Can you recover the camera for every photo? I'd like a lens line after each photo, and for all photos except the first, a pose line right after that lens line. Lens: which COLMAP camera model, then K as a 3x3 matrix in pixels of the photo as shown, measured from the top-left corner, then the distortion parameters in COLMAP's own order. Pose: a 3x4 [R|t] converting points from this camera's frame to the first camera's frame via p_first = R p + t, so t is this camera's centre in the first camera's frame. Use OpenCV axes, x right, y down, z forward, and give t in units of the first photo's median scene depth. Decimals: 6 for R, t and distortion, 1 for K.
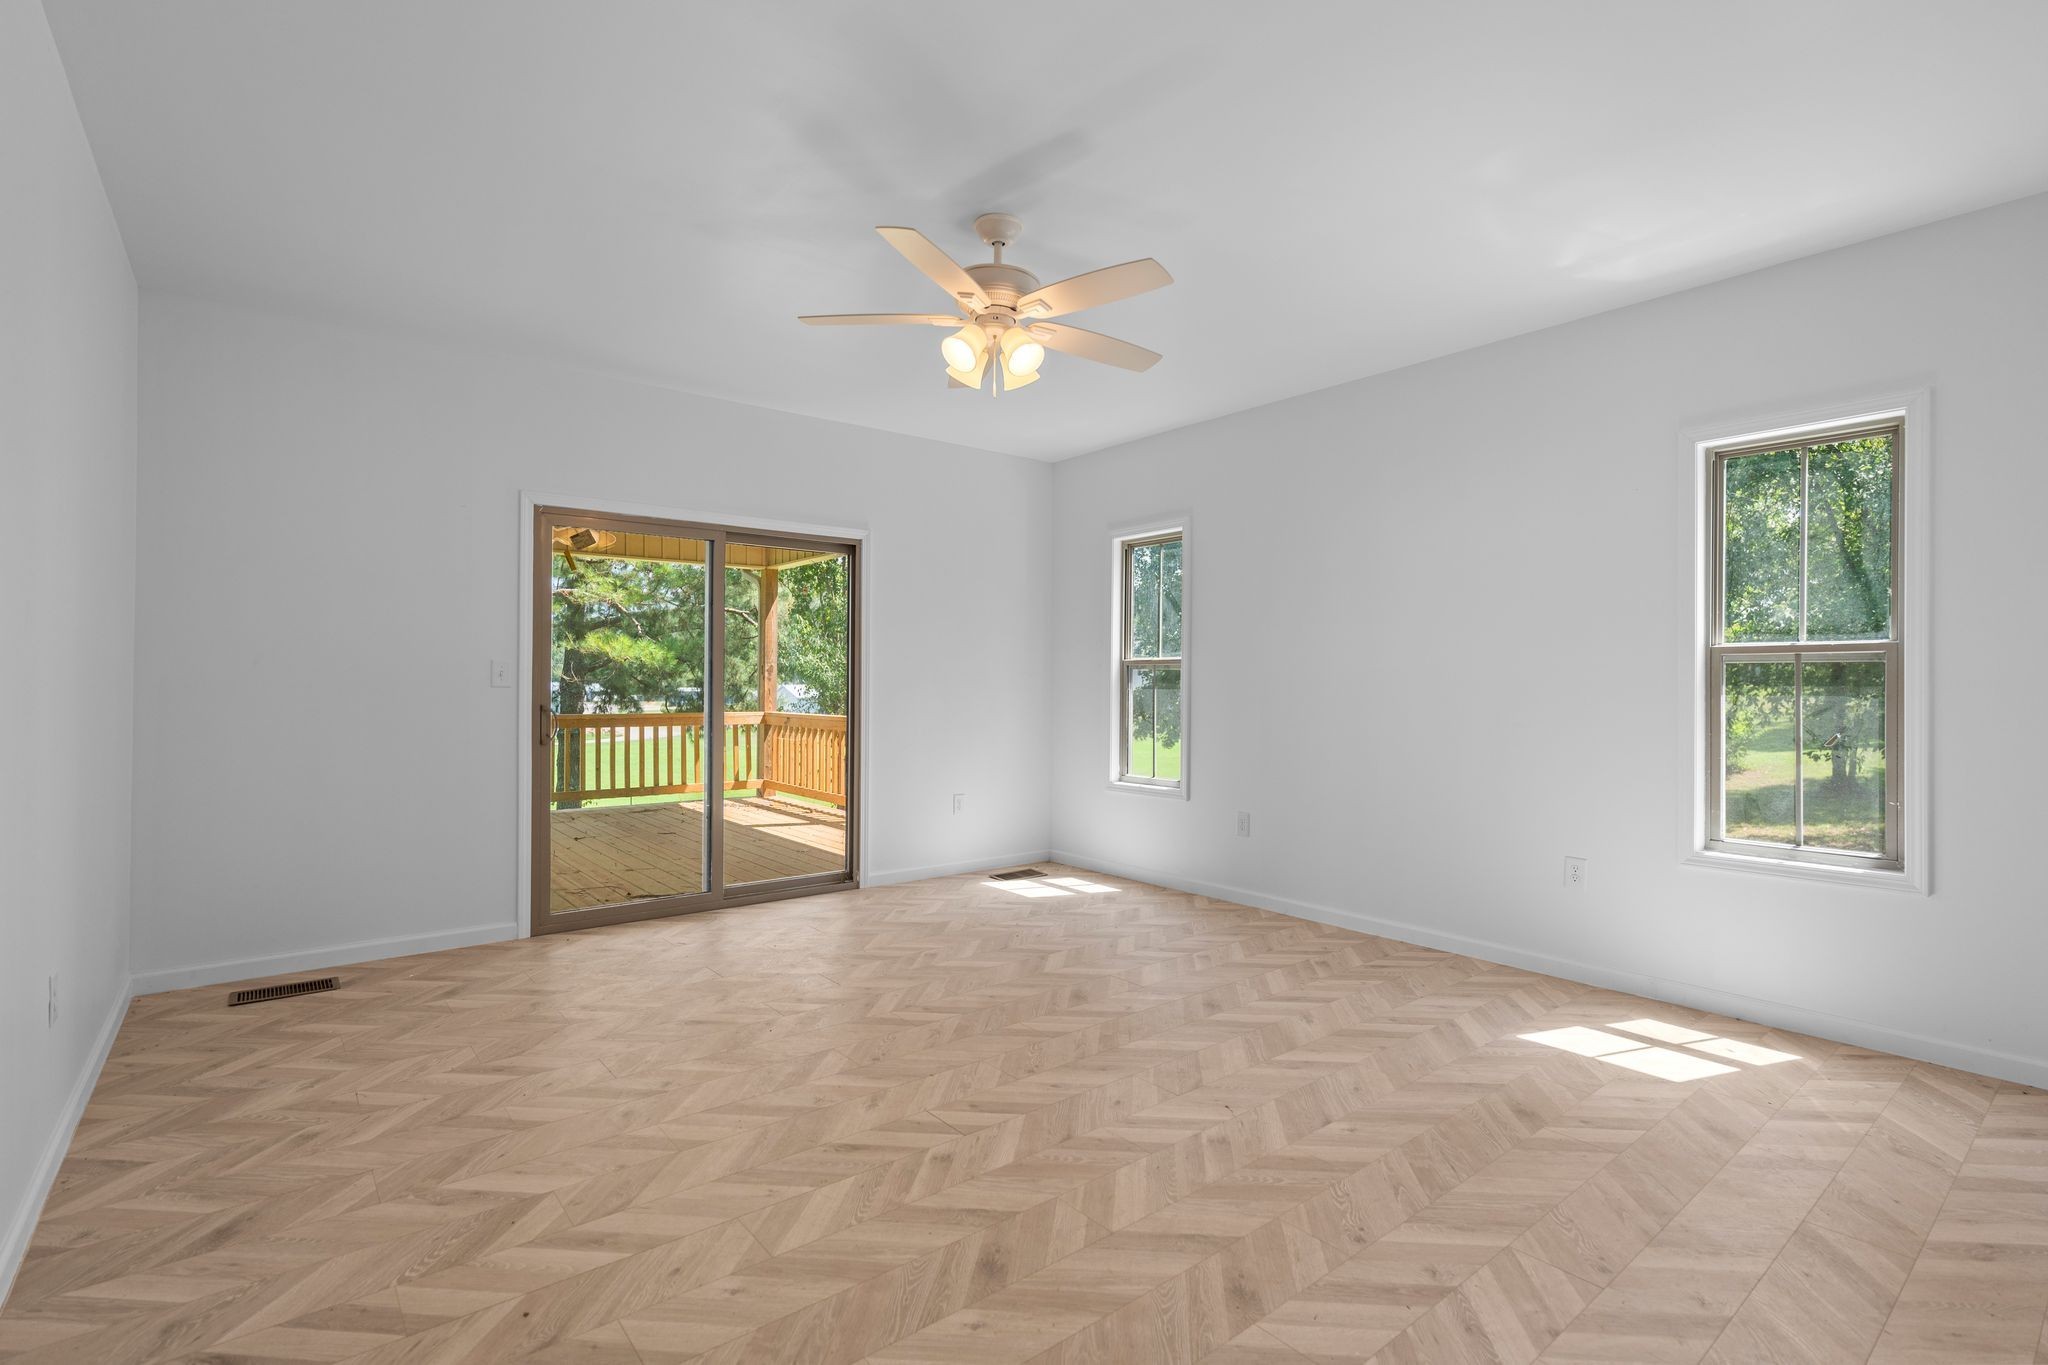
lens RADIAL K [[913.5, 0, 1024.0], [0, 913.5, 682.5], [0, 0, 1]] dist [-0.002365, -0.000608]
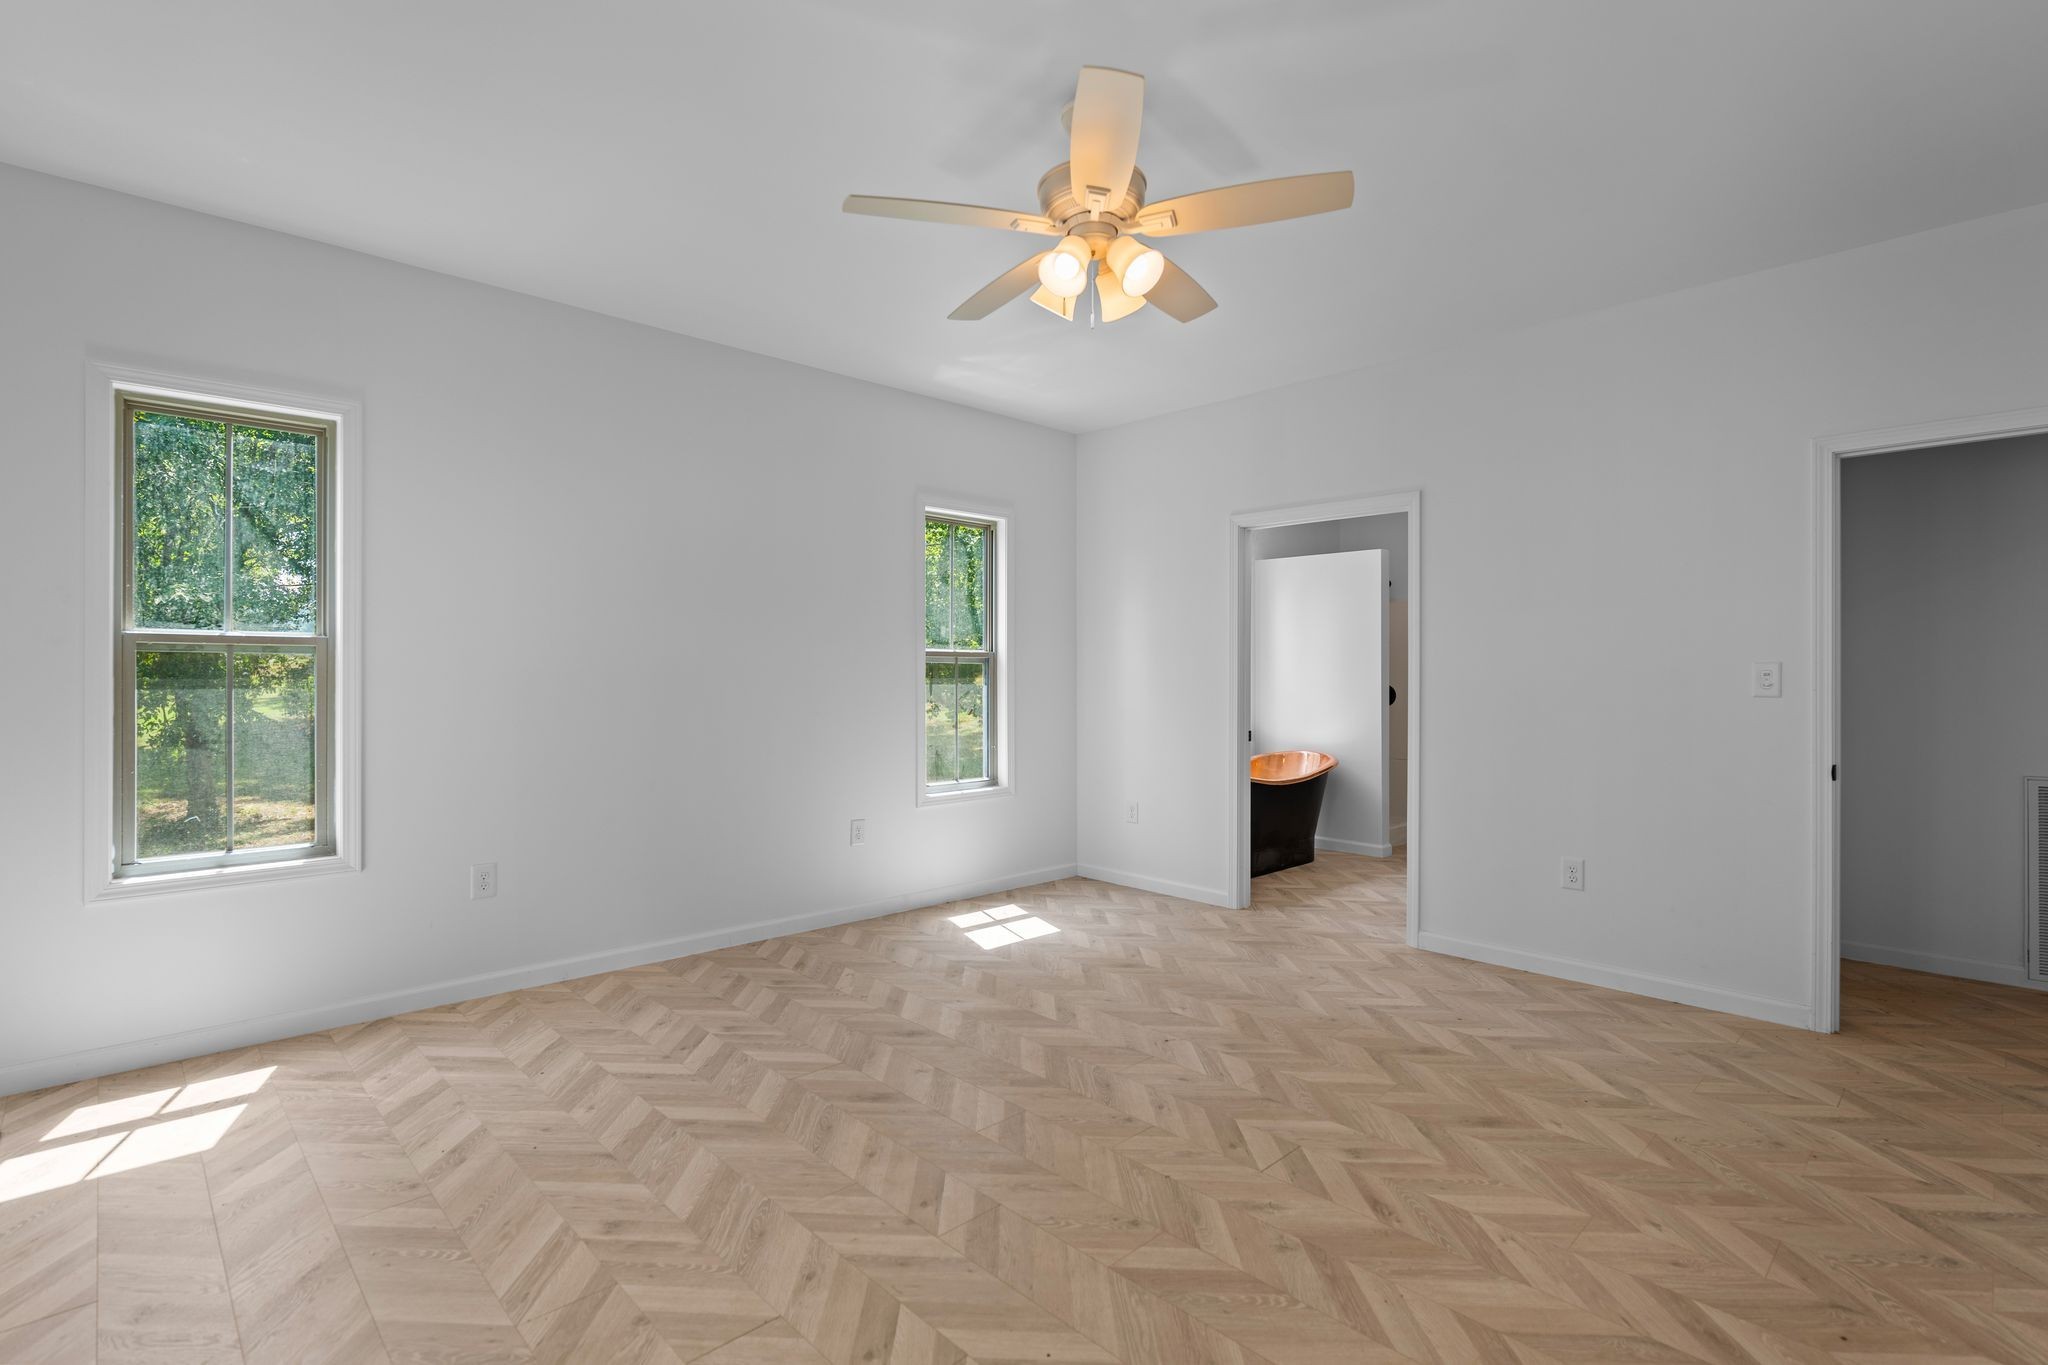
lens RADIAL K [[961.6, 0, 1024.8], [0, 961.6, 637.9], [0, 0, 1]] dist [0.003150, -0.006765]
pose [[-0.078939, 0.045104, 0.995859, -0.774118], [-0.003491, 0.998957, -0.045521, 0.011616], [-0.996873, -0.007070, -0.078699, 0.998312]]
